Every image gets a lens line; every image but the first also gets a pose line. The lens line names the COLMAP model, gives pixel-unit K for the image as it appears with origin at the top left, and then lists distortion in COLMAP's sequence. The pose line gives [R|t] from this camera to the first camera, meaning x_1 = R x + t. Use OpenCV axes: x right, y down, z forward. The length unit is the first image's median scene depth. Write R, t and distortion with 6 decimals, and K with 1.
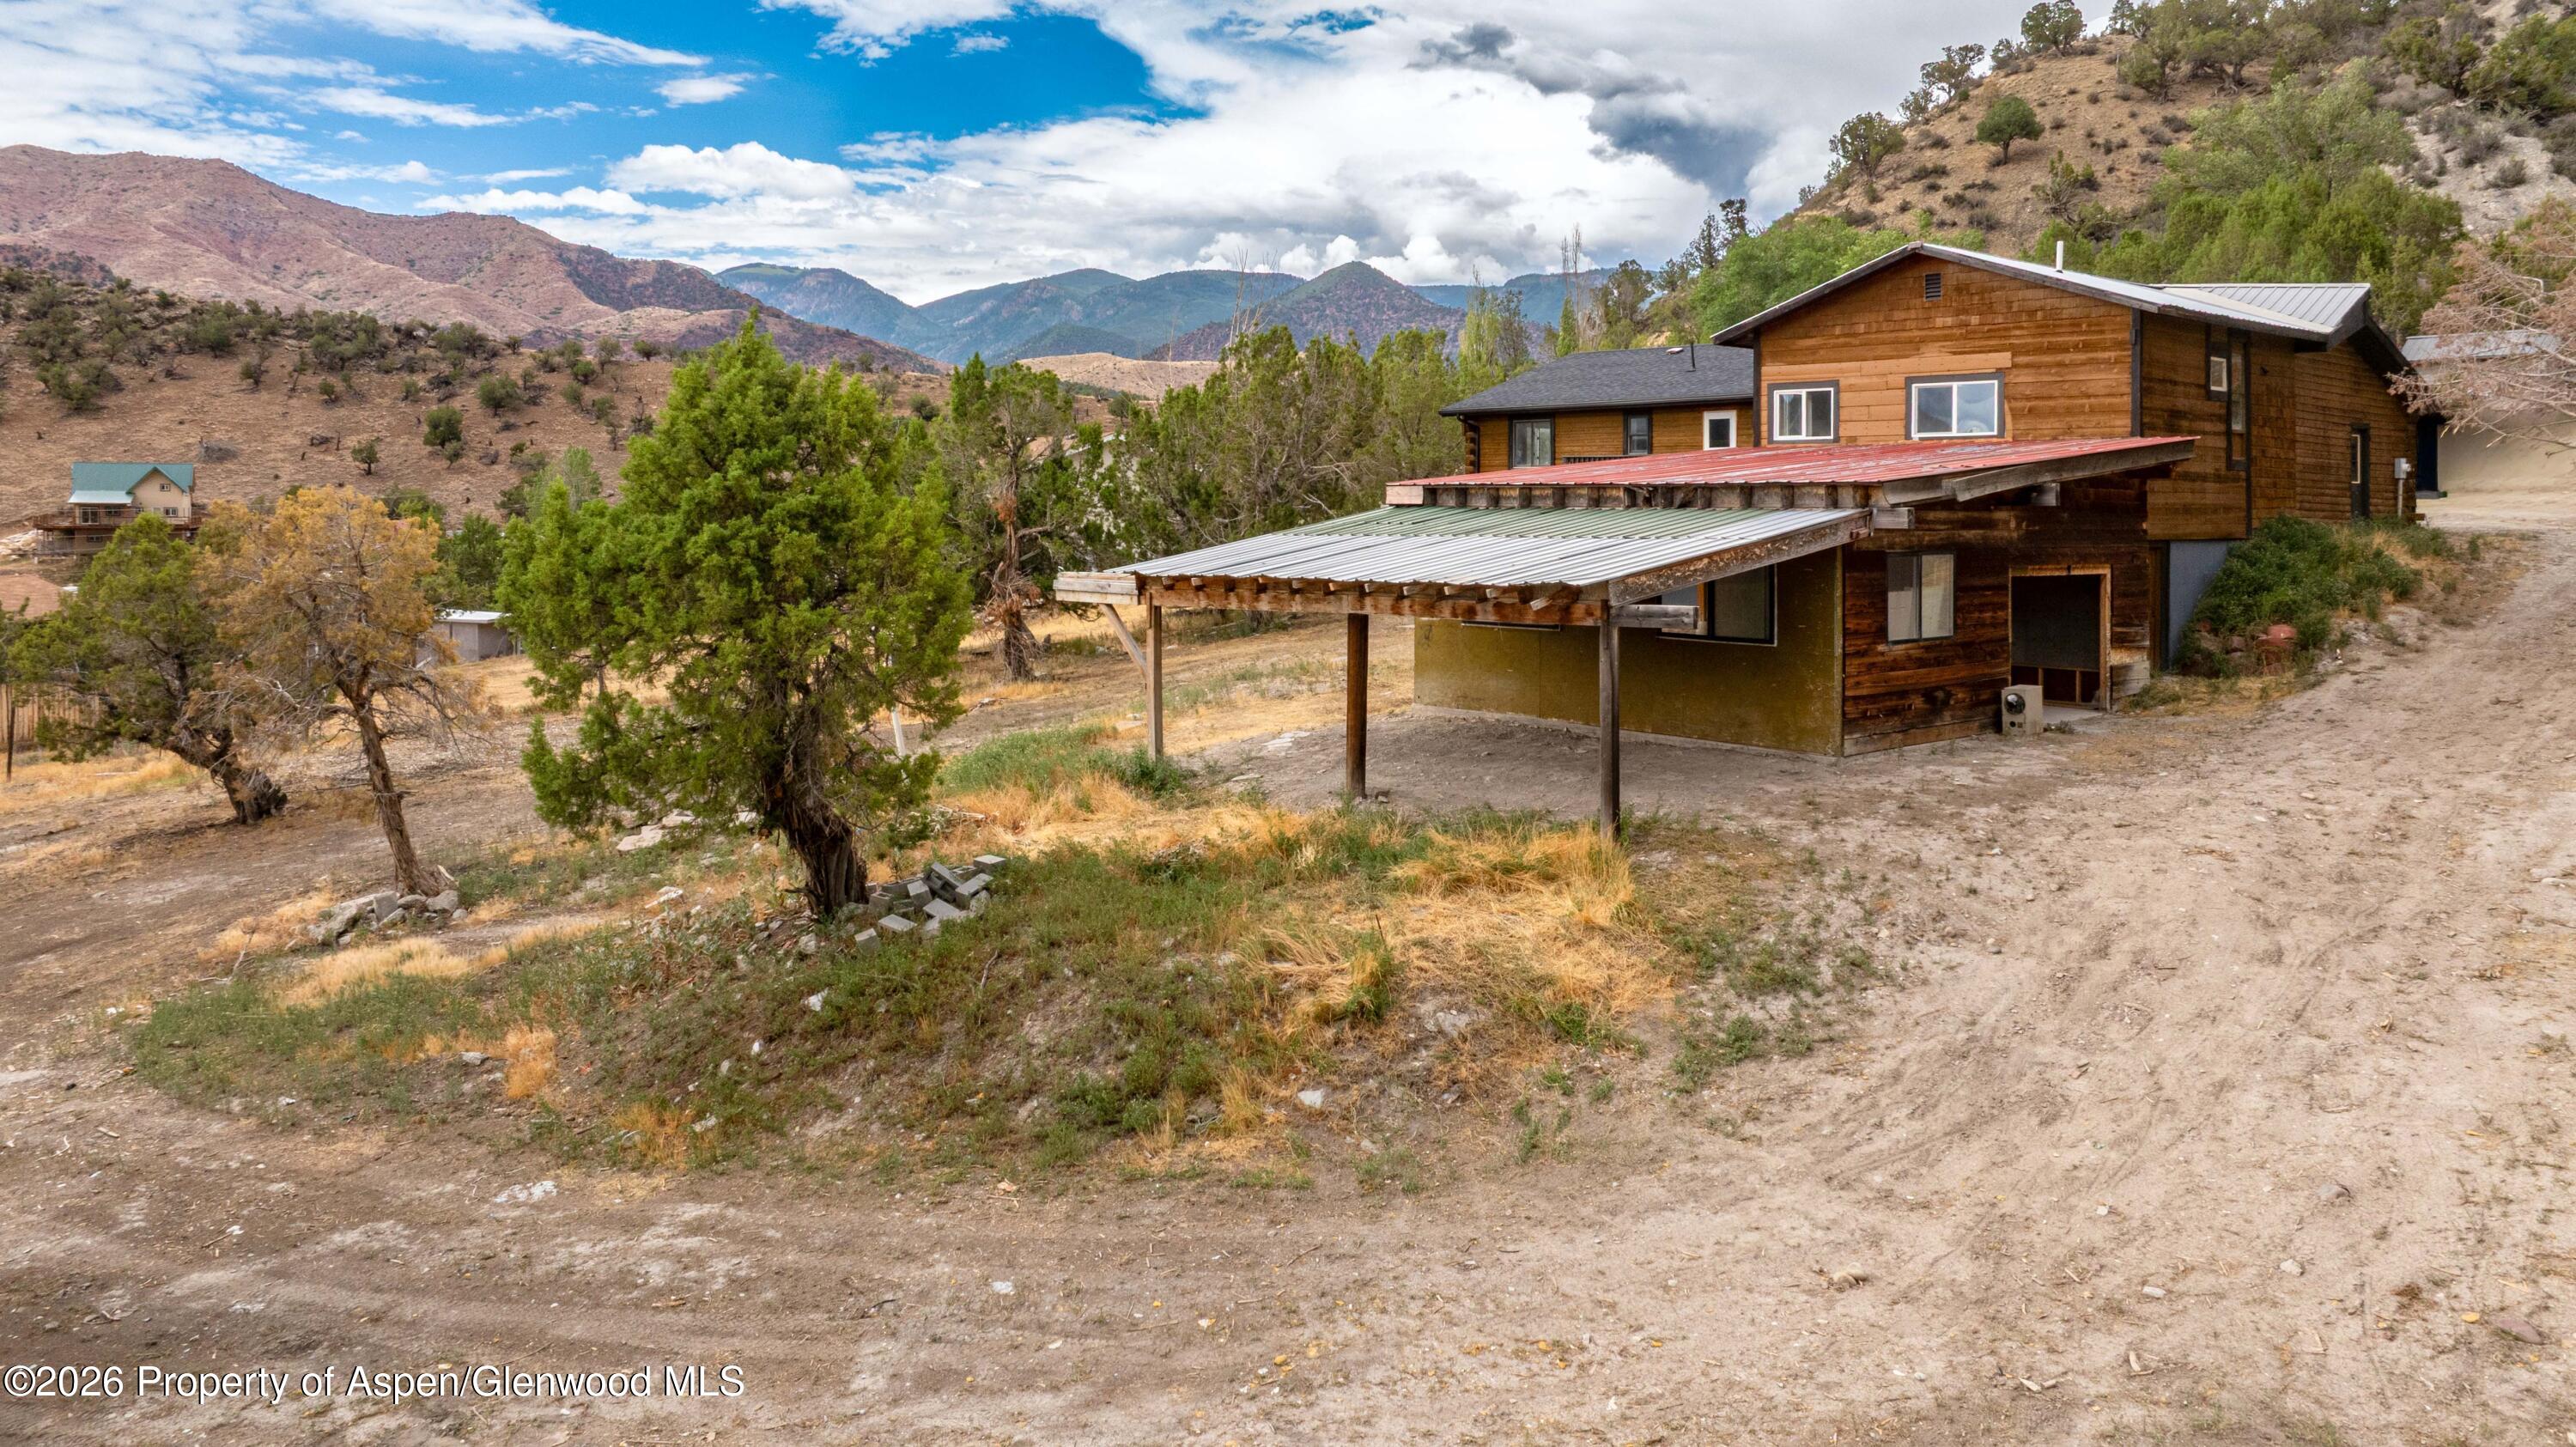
lens RADIAL K [[1790.5, 0, 1308.5], [0, 1790.5, 487.3], [0, 0, 1]] dist [-0.015115, -0.008765]
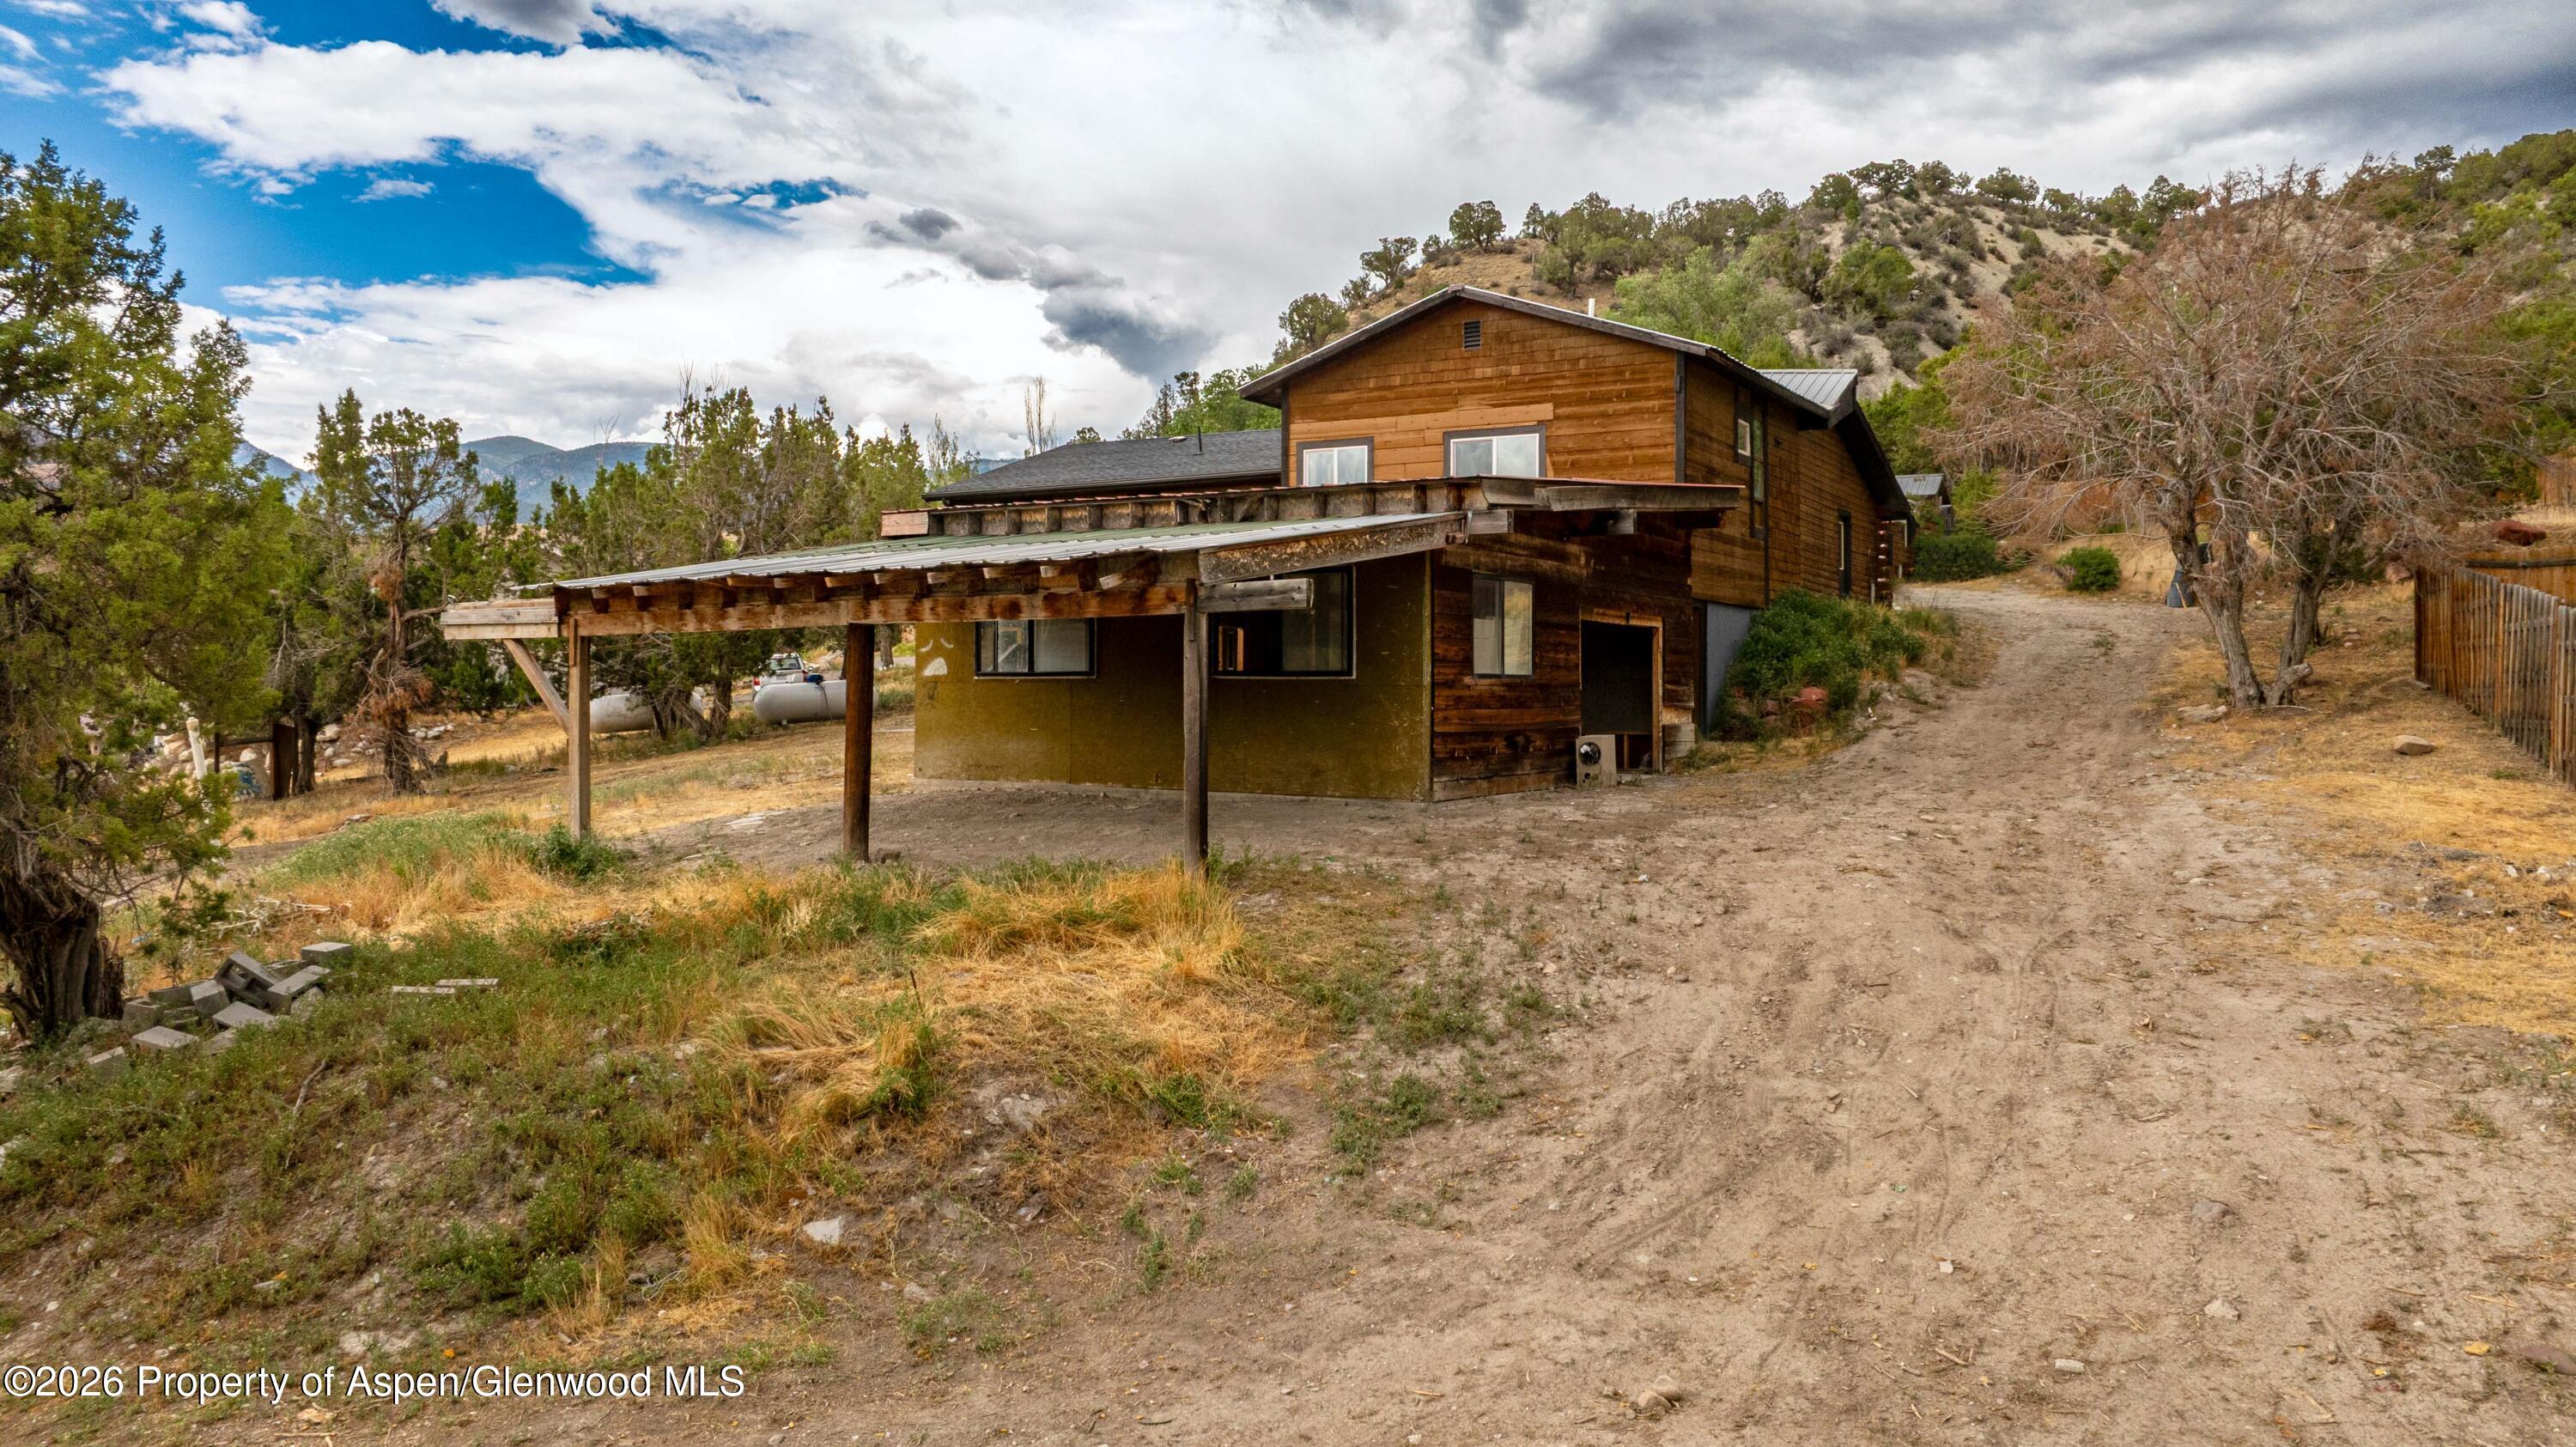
lens RADIAL K [[1765.7, 0, 1287.3], [0, 1765.7, 607.3], [0, 0, 1]] dist [-0.020941, -0.002868]
pose [[0.956698, 0.007986, 0.290971, -0.021530], [0.001403, 0.999485, -0.032045, 0.104927], [-0.291078, 0.031065, 0.956195, 0.251956]]
